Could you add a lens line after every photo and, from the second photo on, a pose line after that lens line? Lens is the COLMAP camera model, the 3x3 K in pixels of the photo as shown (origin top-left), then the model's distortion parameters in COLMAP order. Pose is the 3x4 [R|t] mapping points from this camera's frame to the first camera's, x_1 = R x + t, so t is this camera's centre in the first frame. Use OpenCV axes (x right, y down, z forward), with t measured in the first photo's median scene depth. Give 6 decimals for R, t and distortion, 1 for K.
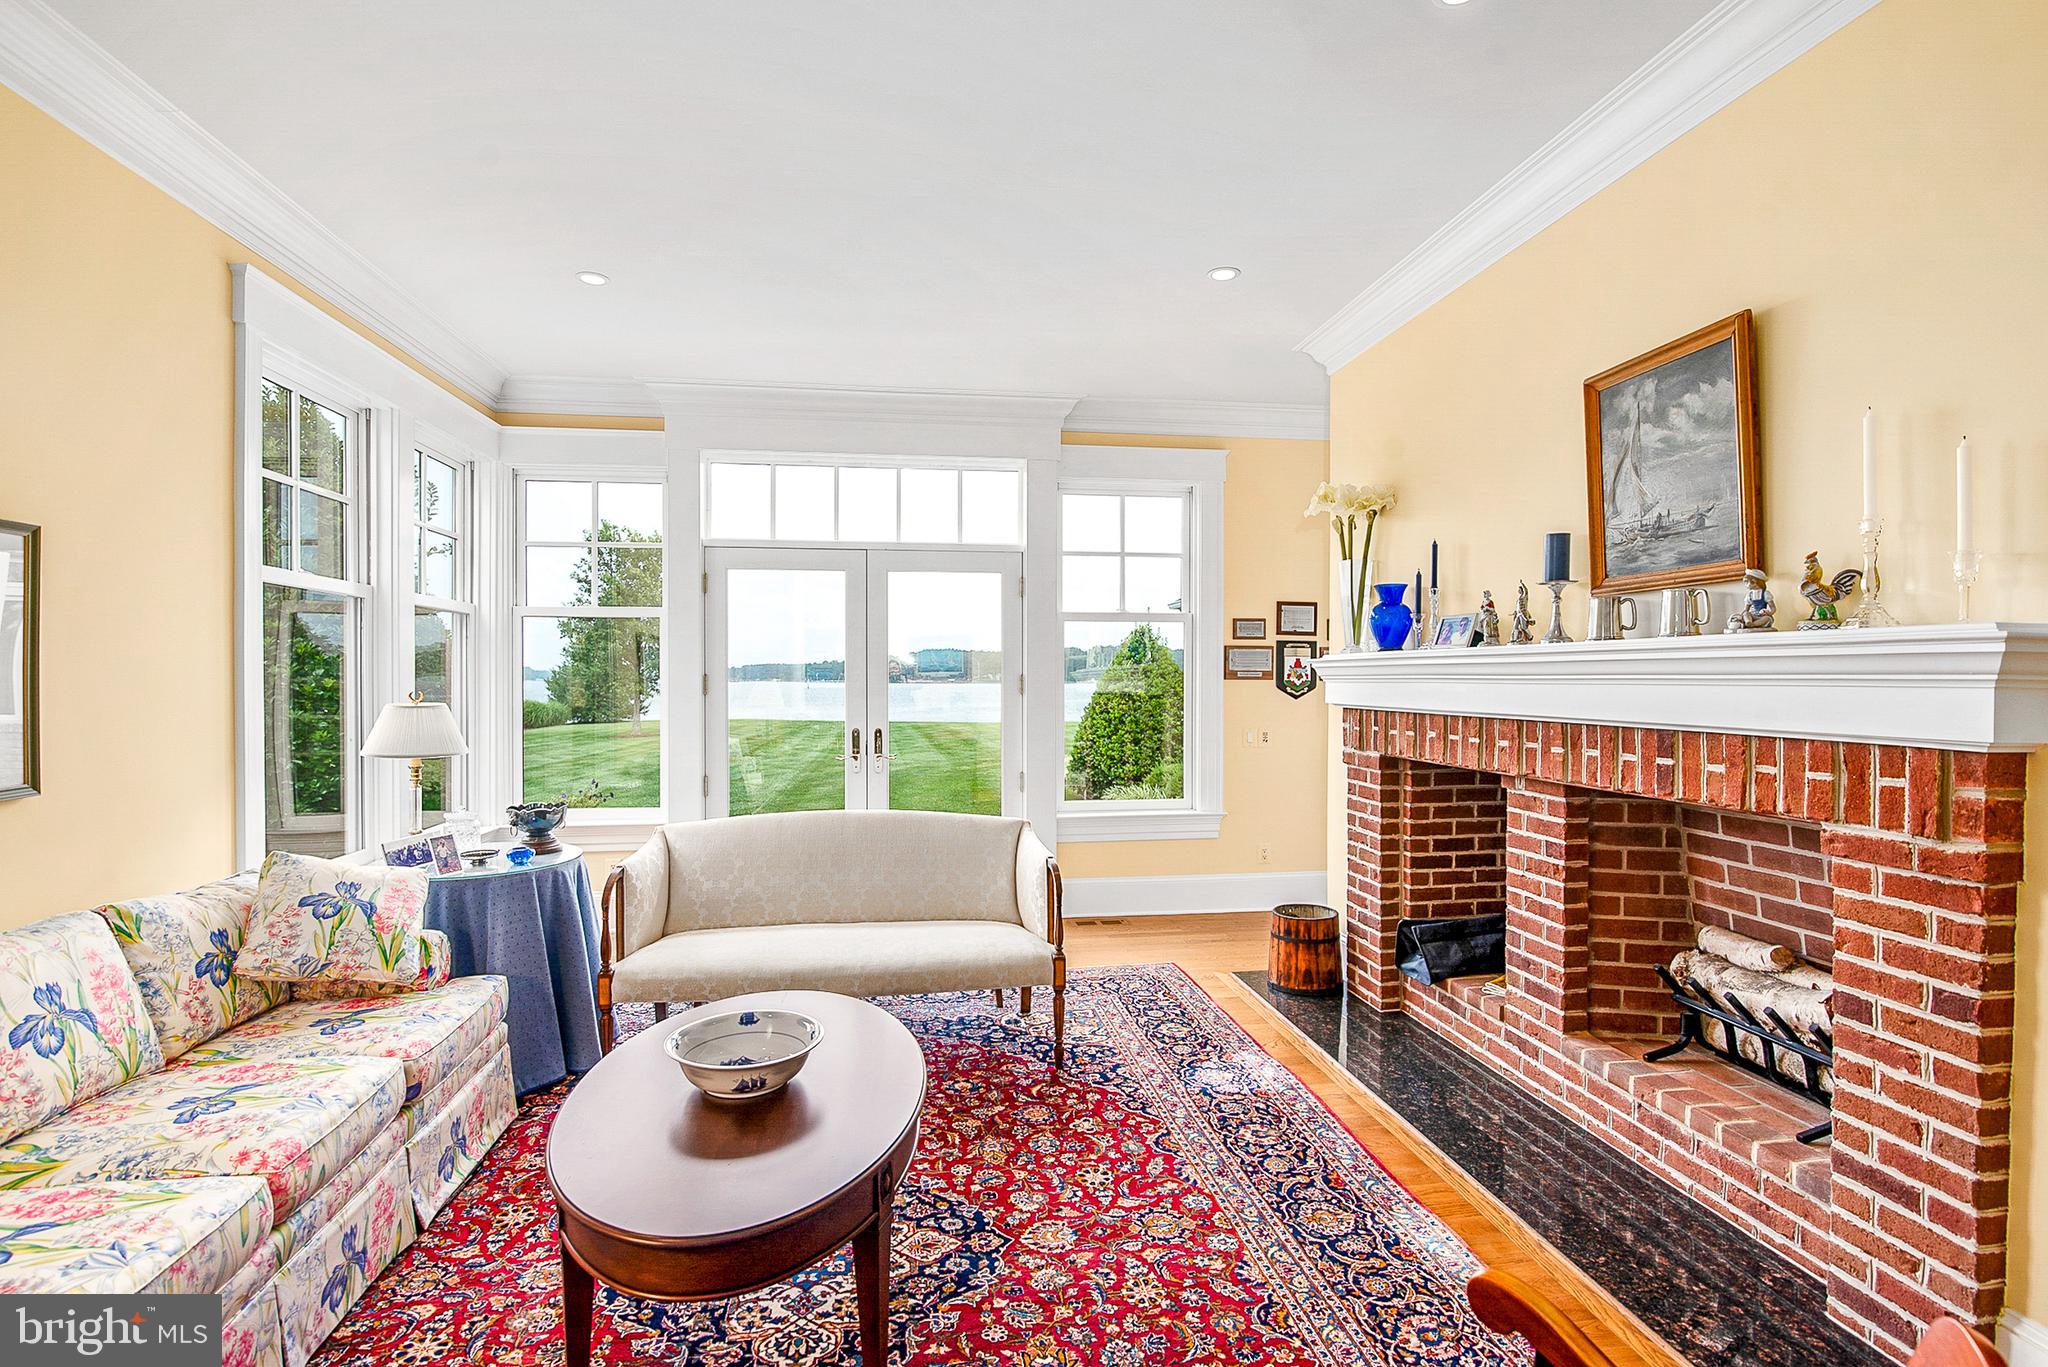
lens RADIAL K [[947.9, 0, 1026.5], [0, 947.9, 684.5], [0, 0, 1]] dist [-0.018175, 0.000095]
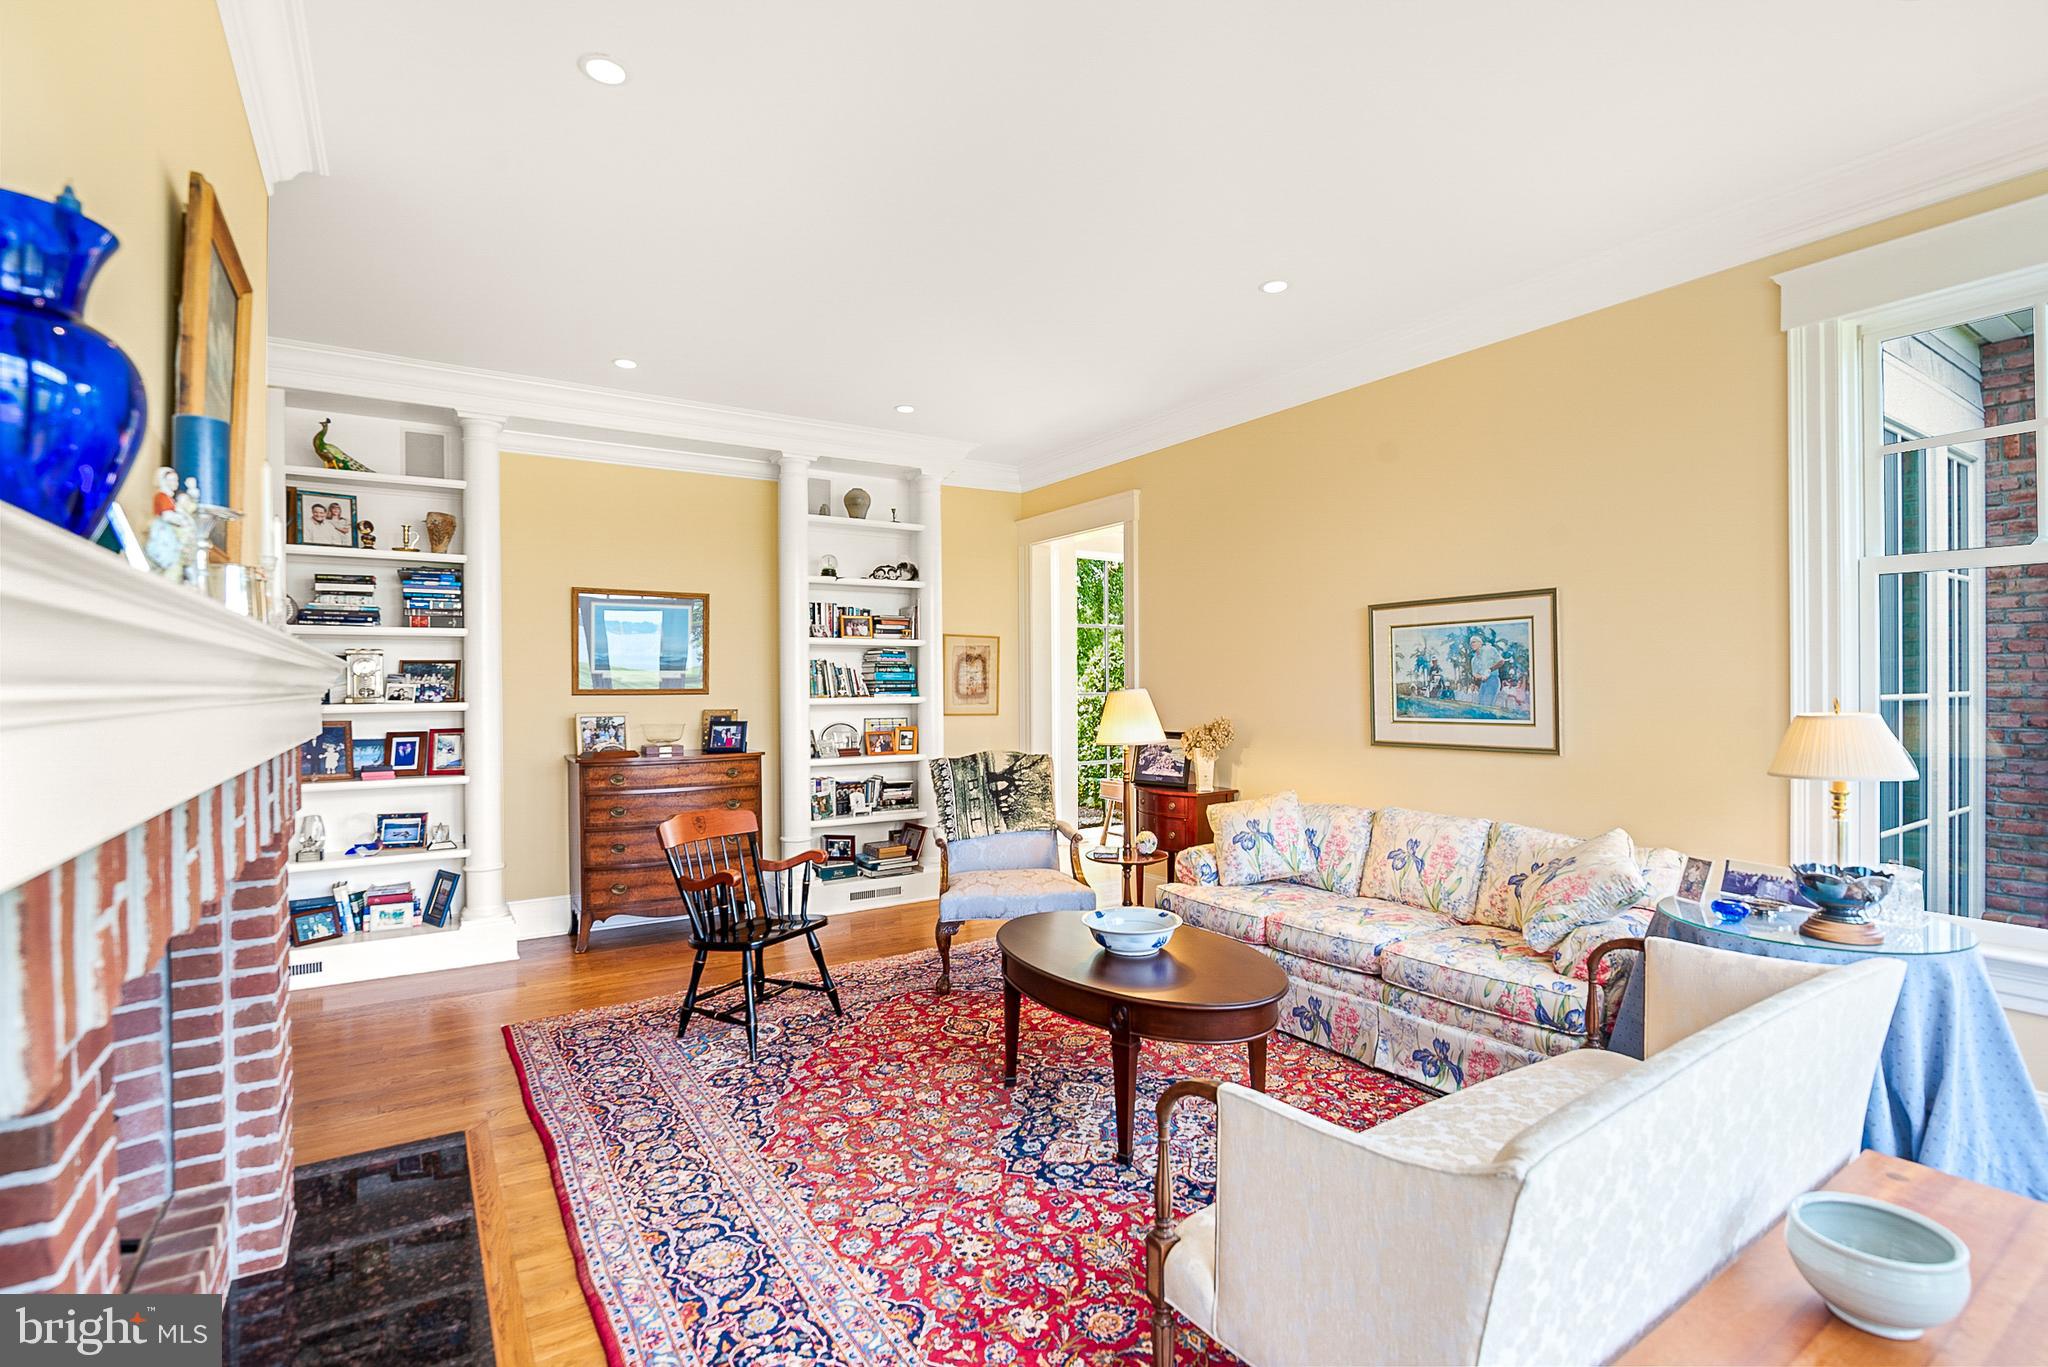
lens RADIAL K [[947.9, 0, 989.1], [0, 947.9, 682.3], [0, 0, 1]] dist [-0.018175, 0.000095]
pose [[-0.921502, 0.002423, -0.388366, 0.382569], [0.002181, 0.999997, 0.001063, -0.009501], [0.388368, 0.000133, -0.921504, 1.741159]]
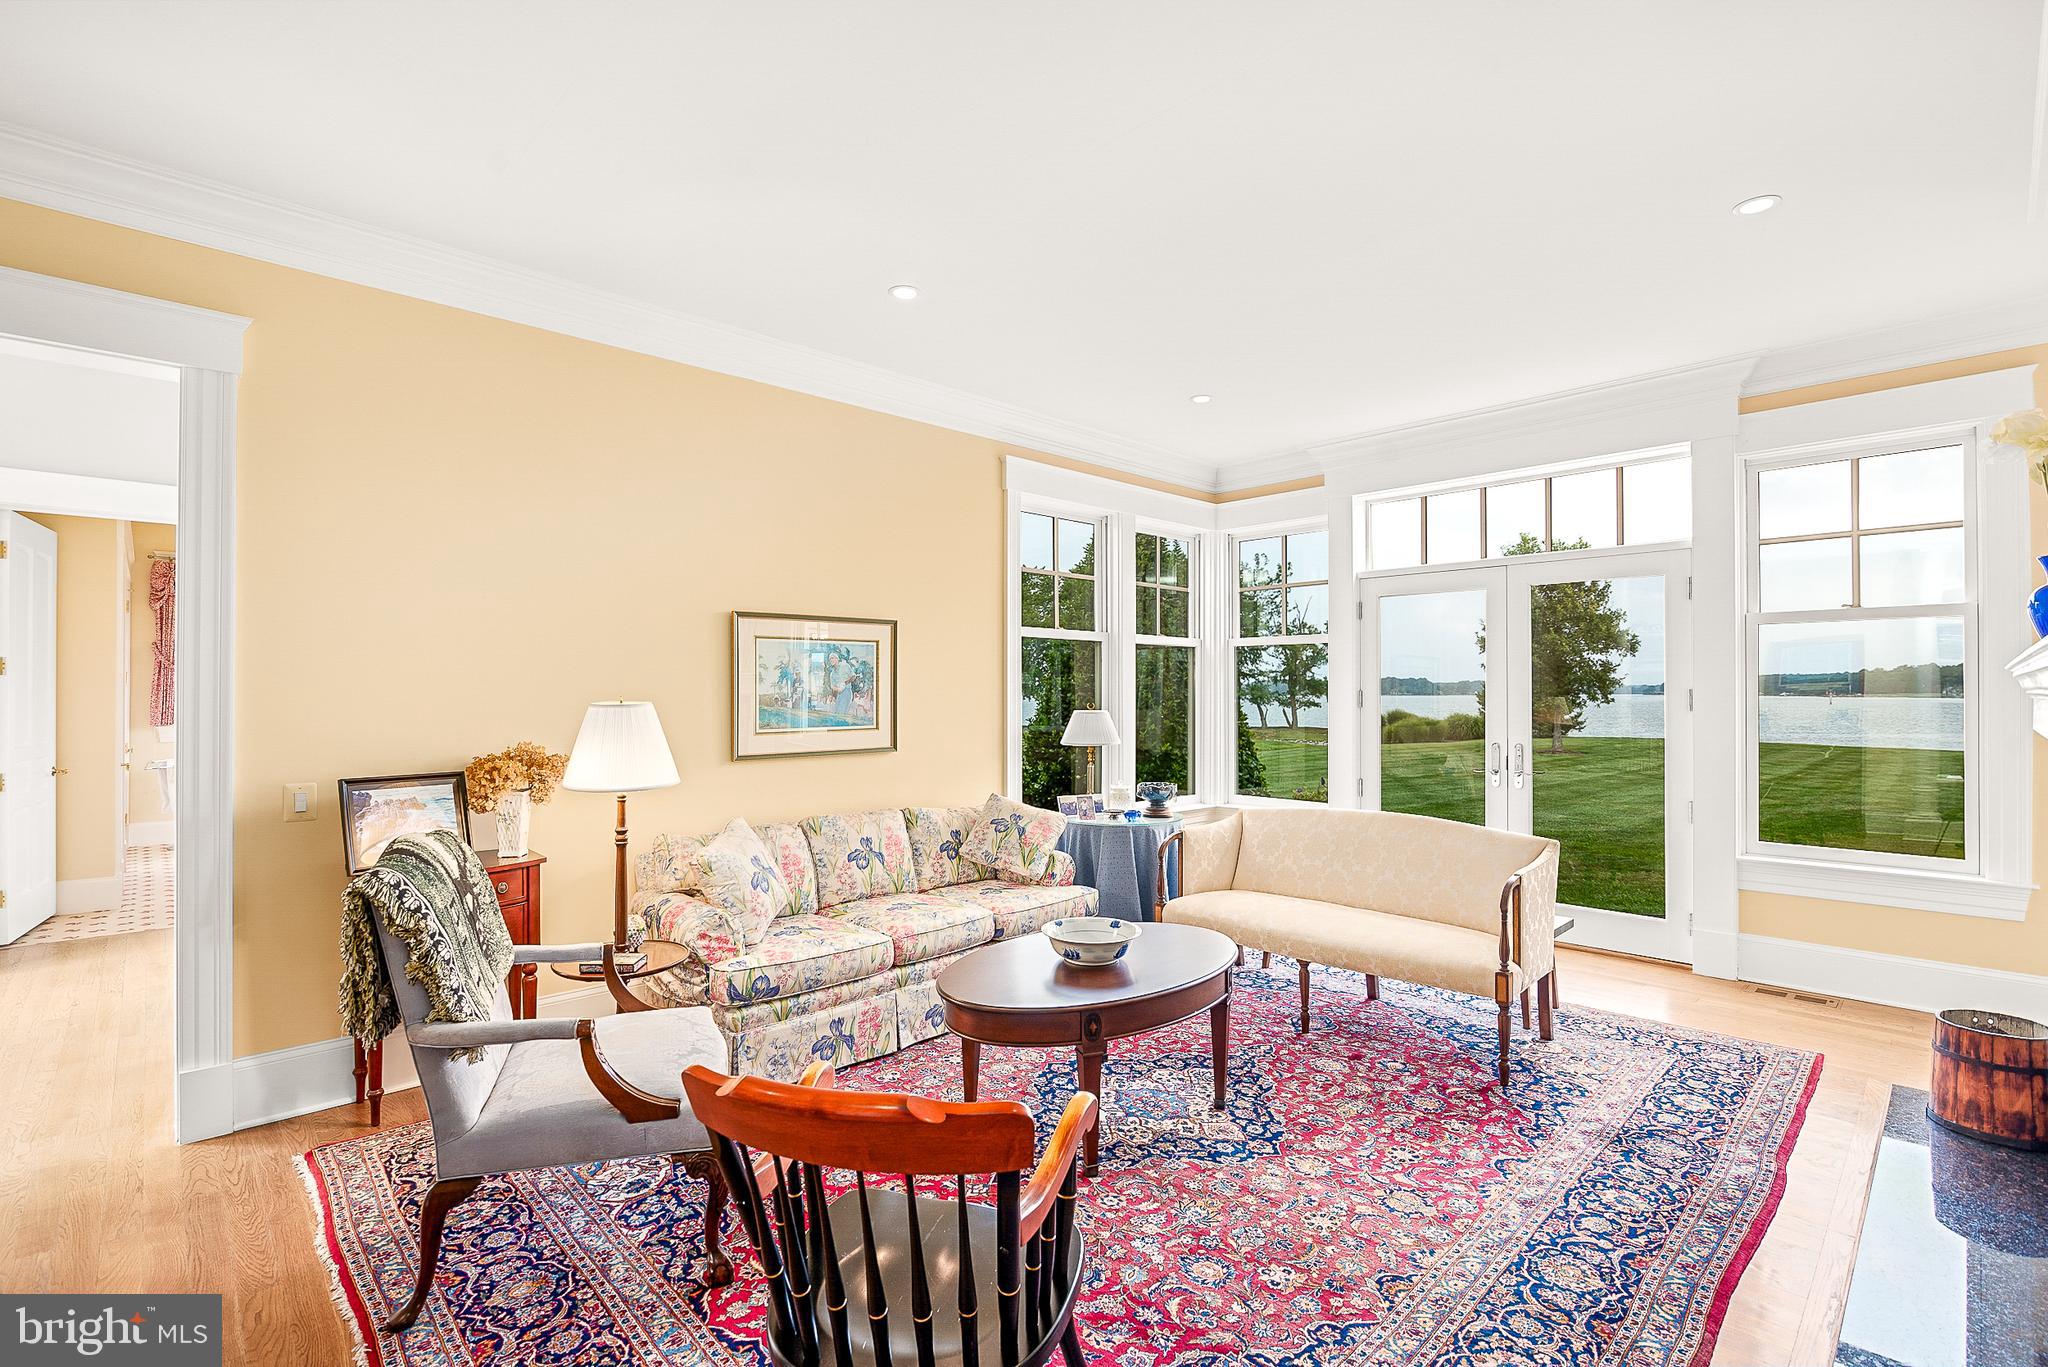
lens RADIAL K [[947.9, 0, 1044.8], [0, 947.9, 688.8], [0, 0, 1]] dist [-0.018175, 0.000095]
pose [[0.592265, -0.004160, -0.805733, 0.671639], [-0.003941, 0.999960, -0.008060, -0.003336], [0.805734, 0.007949, 0.592225, 0.021092]]
